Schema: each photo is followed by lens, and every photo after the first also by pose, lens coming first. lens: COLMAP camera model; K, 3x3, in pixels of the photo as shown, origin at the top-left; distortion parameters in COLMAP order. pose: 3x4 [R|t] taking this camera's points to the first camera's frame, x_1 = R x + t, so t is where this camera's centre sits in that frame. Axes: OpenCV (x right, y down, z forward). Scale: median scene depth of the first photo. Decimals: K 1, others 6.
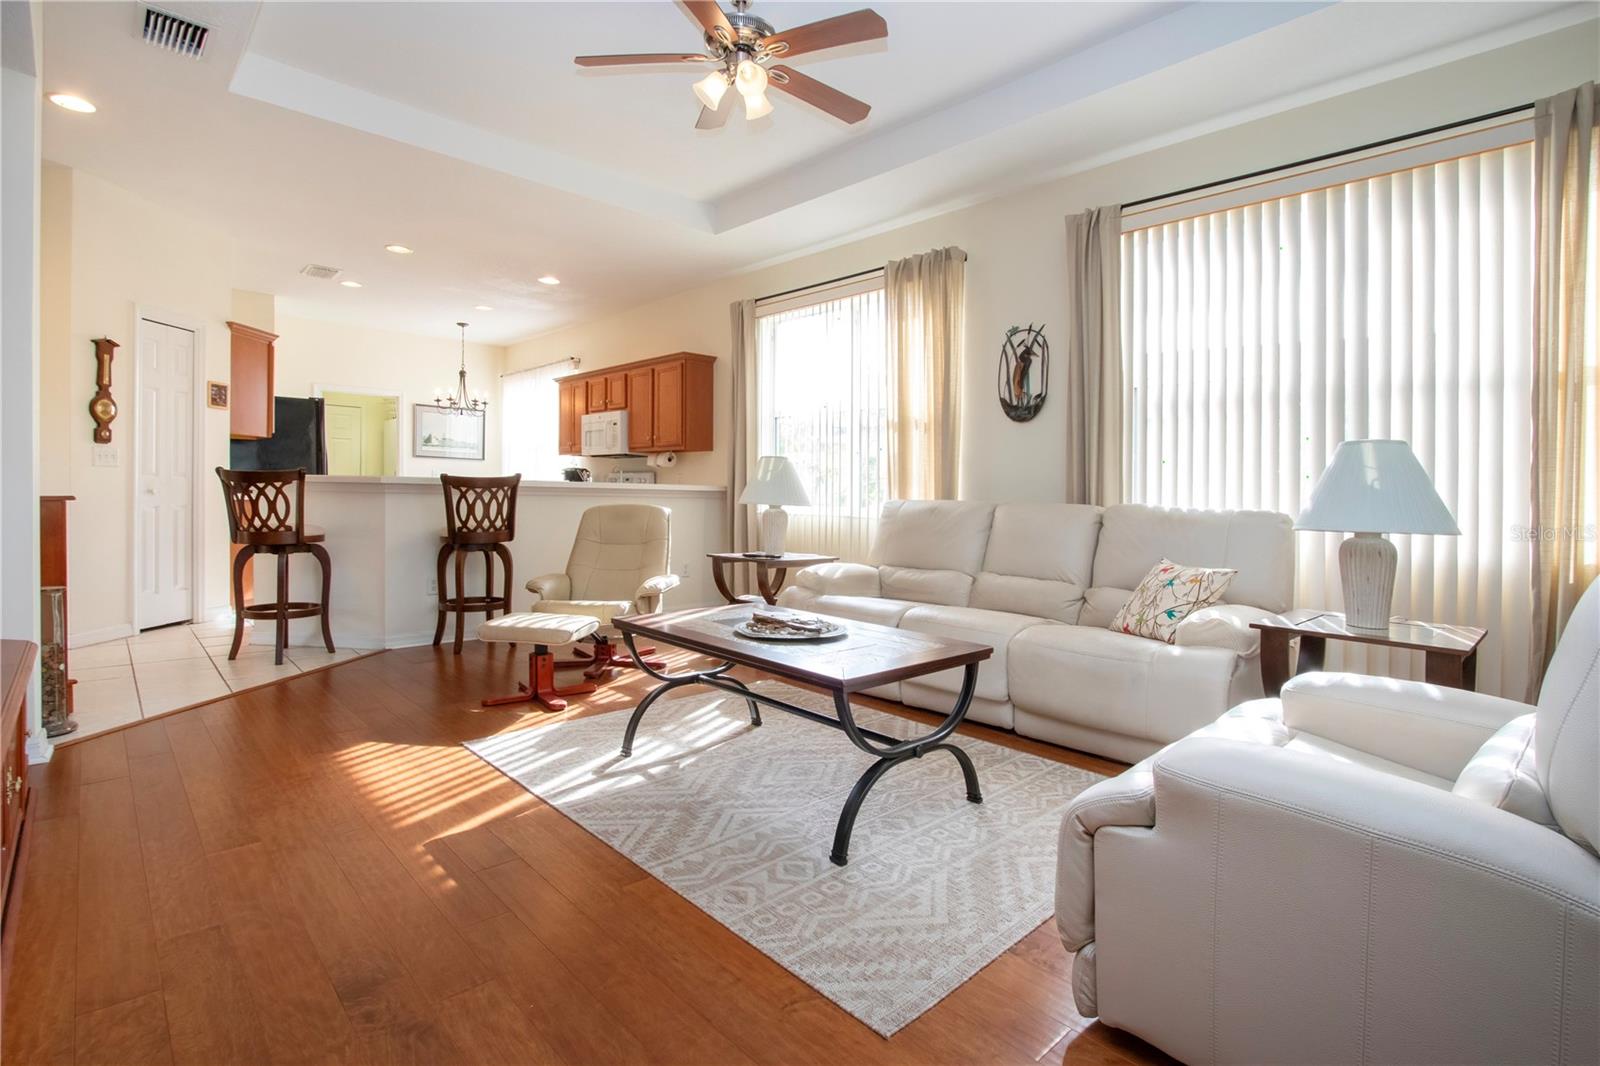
lens RADIAL K [[769.5, 0, 784.2], [0, 769.5, 515.6], [0, 0, 1]] dist [-0.004383, -0.000296]
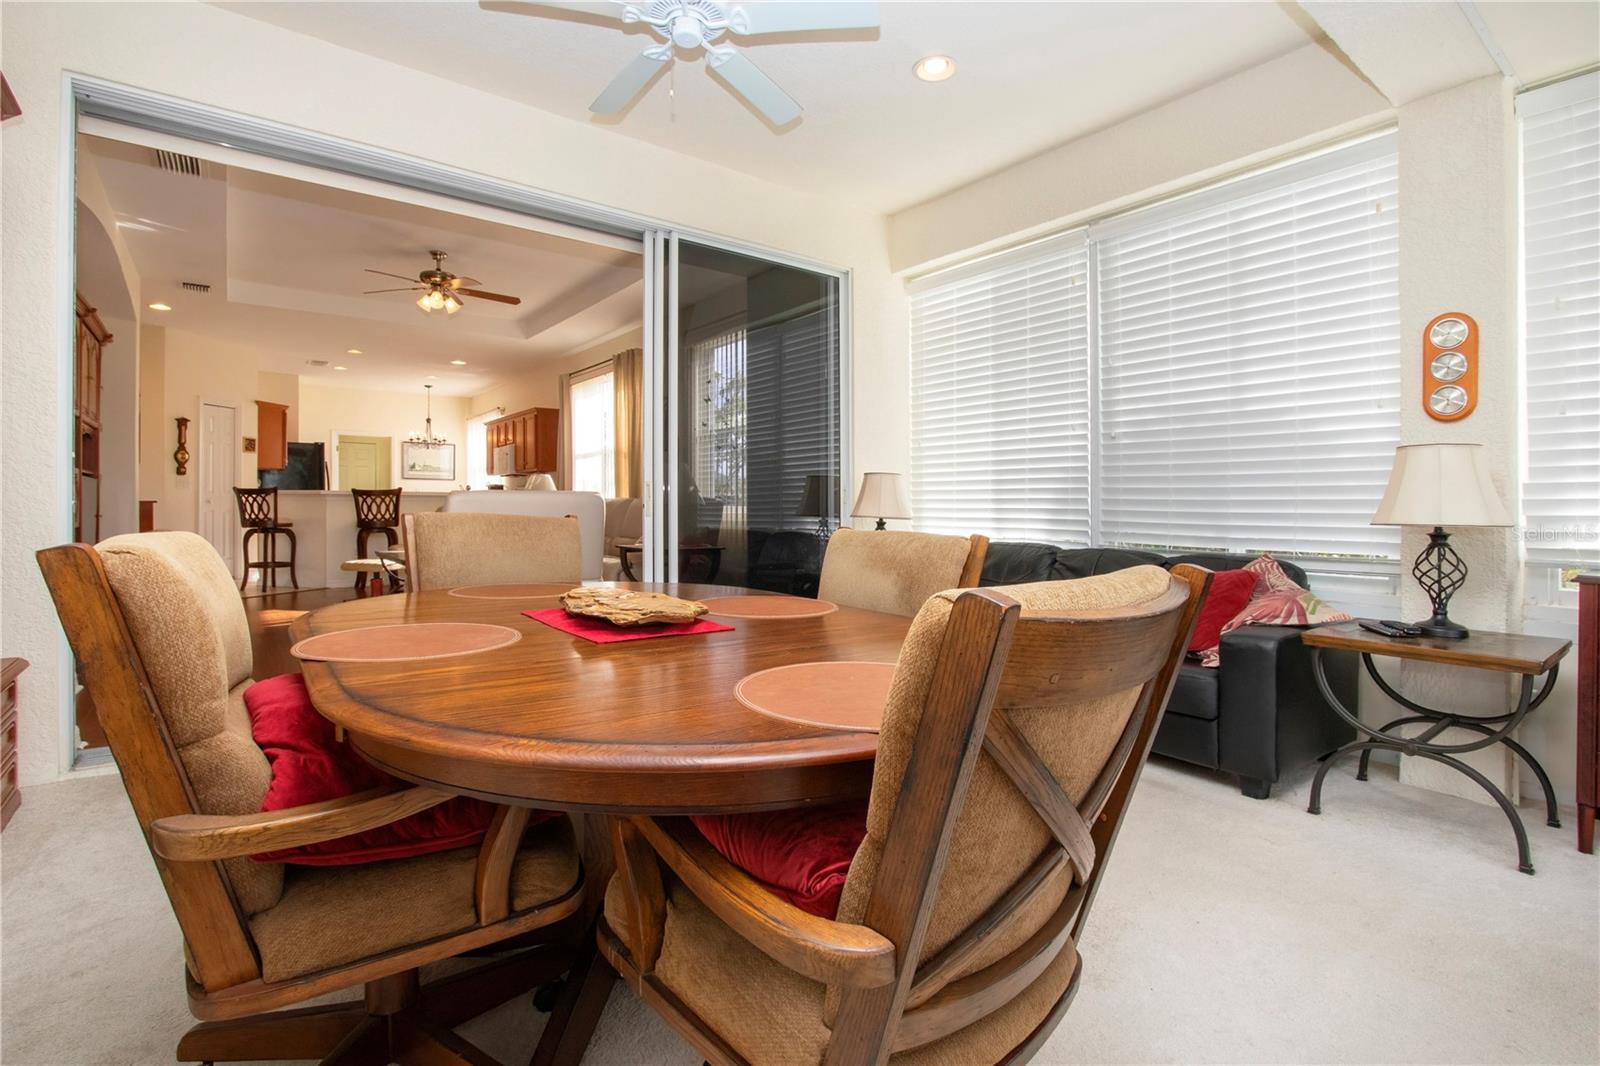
lens RADIAL K [[780.8, 0, 788.1], [0, 780.8, 522.2], [0, 0, 1]] dist [-0.004919, 0.000466]
pose [[0.993648, -0.013887, -0.111673, 0.756635], [0.012589, 0.999845, -0.012323, 0.059065], [0.111827, 0.010838, 0.993669, -0.683222]]
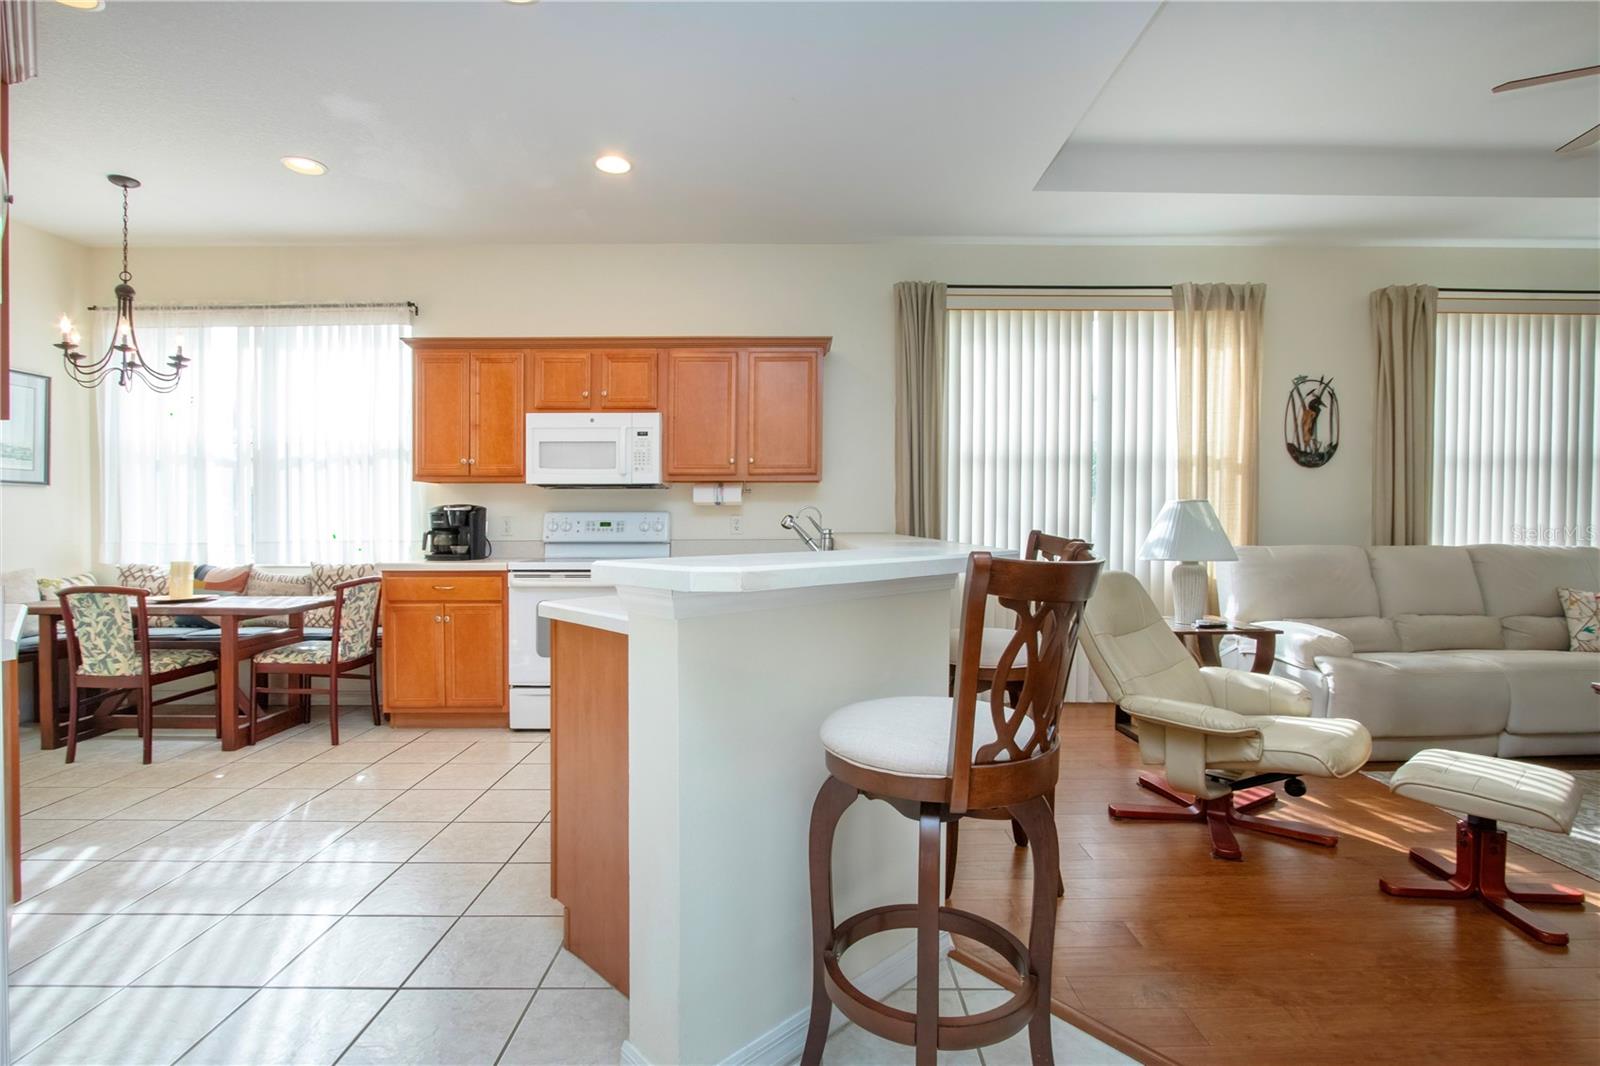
lens RADIAL K [[742.6, 0, 799.1], [0, 742.6, 529.9], [0, 0, 1]] dist [-0.016472, -0.000485]
pose [[0.673252, -0.028519, 0.738863, -0.879670], [0.031825, 0.999448, 0.009578, -0.065792], [-0.738728, 0.017066, 0.673788, 0.812407]]
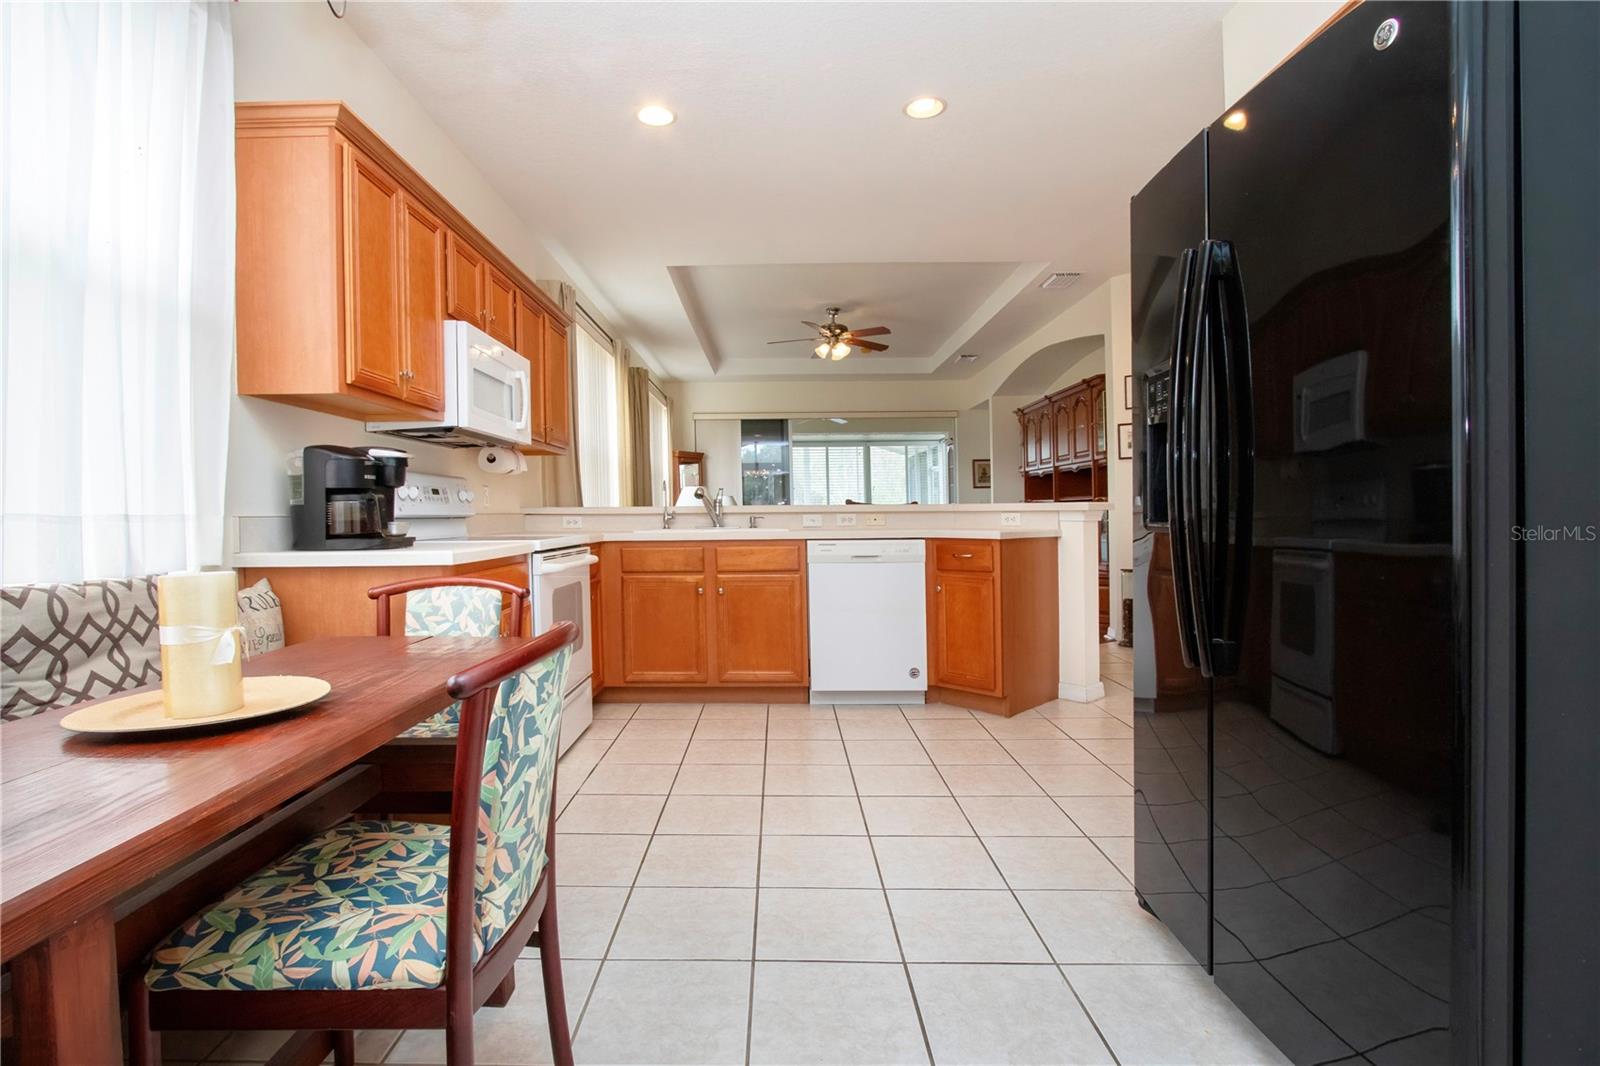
lens RADIAL K [[773.7, 0, 743.1], [0, 773.7, 516.7], [0, 0, 1]] dist [-0.013325, 0.000472]
pose [[-0.711151, -0.014945, 0.702881, -1.031886], [0.012329, 0.999355, 0.033723, -0.069052], [-0.702932, 0.032648, -0.710508, 1.927156]]
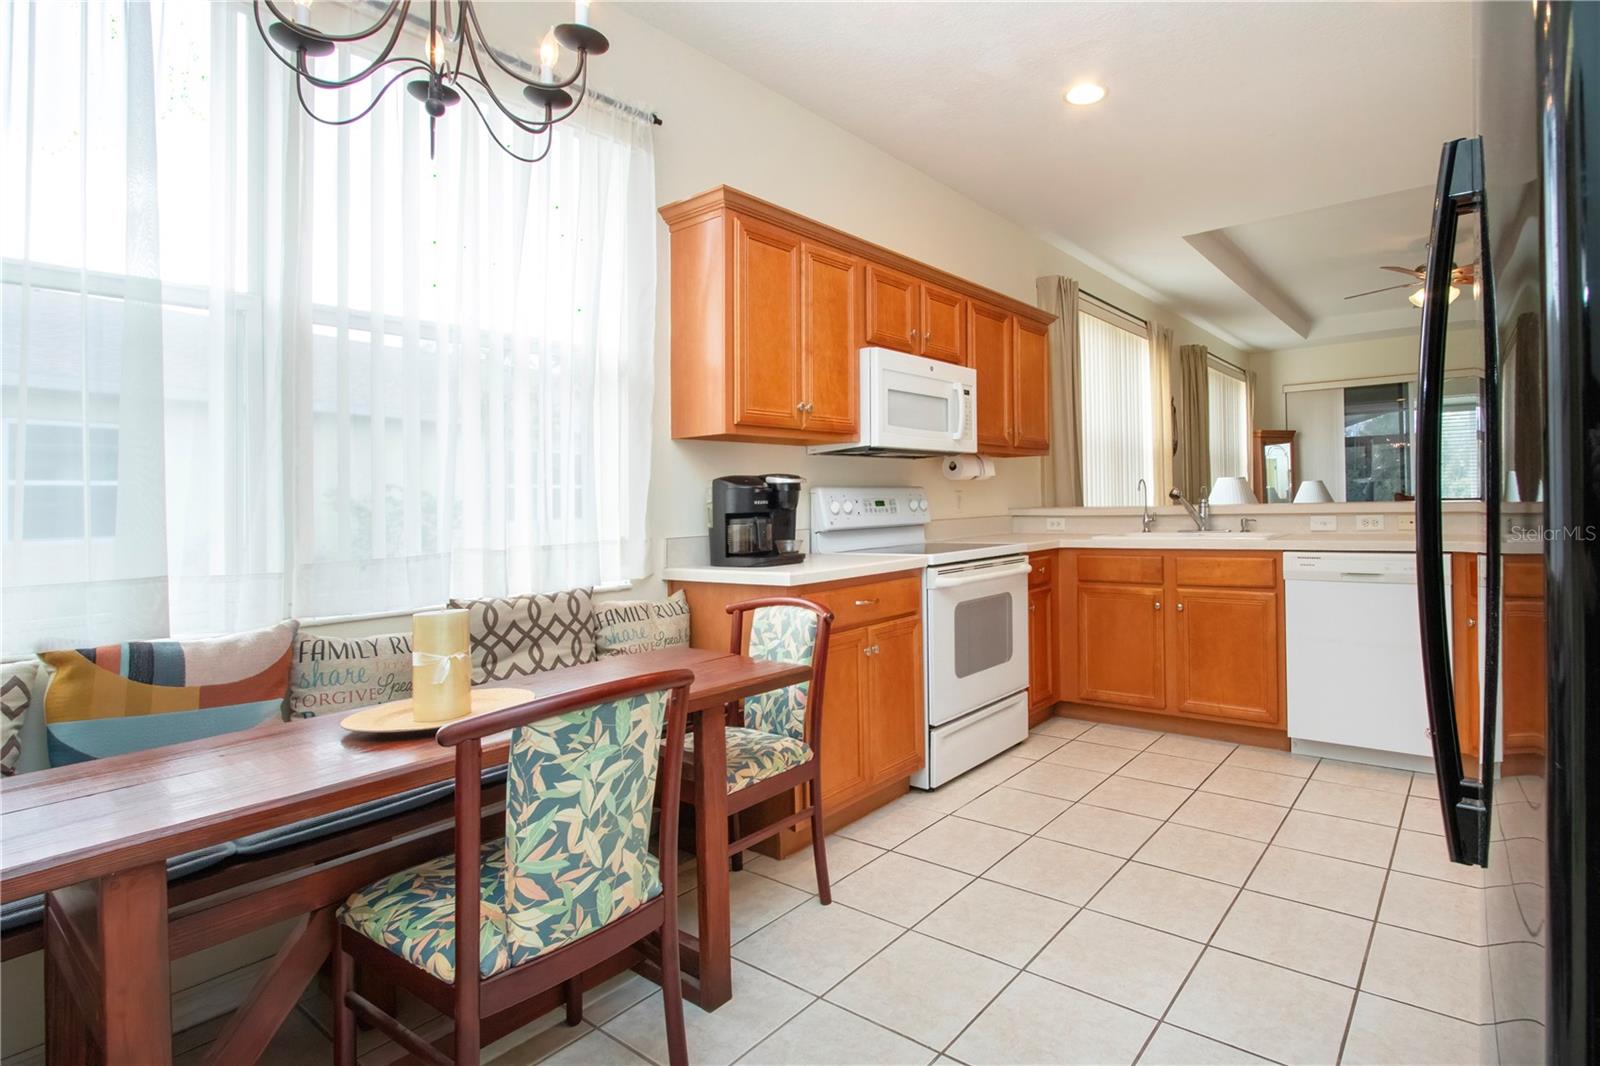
lens RADIAL K [[788.8, 0, 928.1], [0, 788.8, 491.2], [0, 0, 1]] dist [-0.008851, -0.000022]
pose [[-0.214608, -0.001182, 0.976700, -1.106783], [0.046030, 0.998876, 0.011323, -0.090174], [-0.975615, 0.047387, -0.214312, 1.745118]]
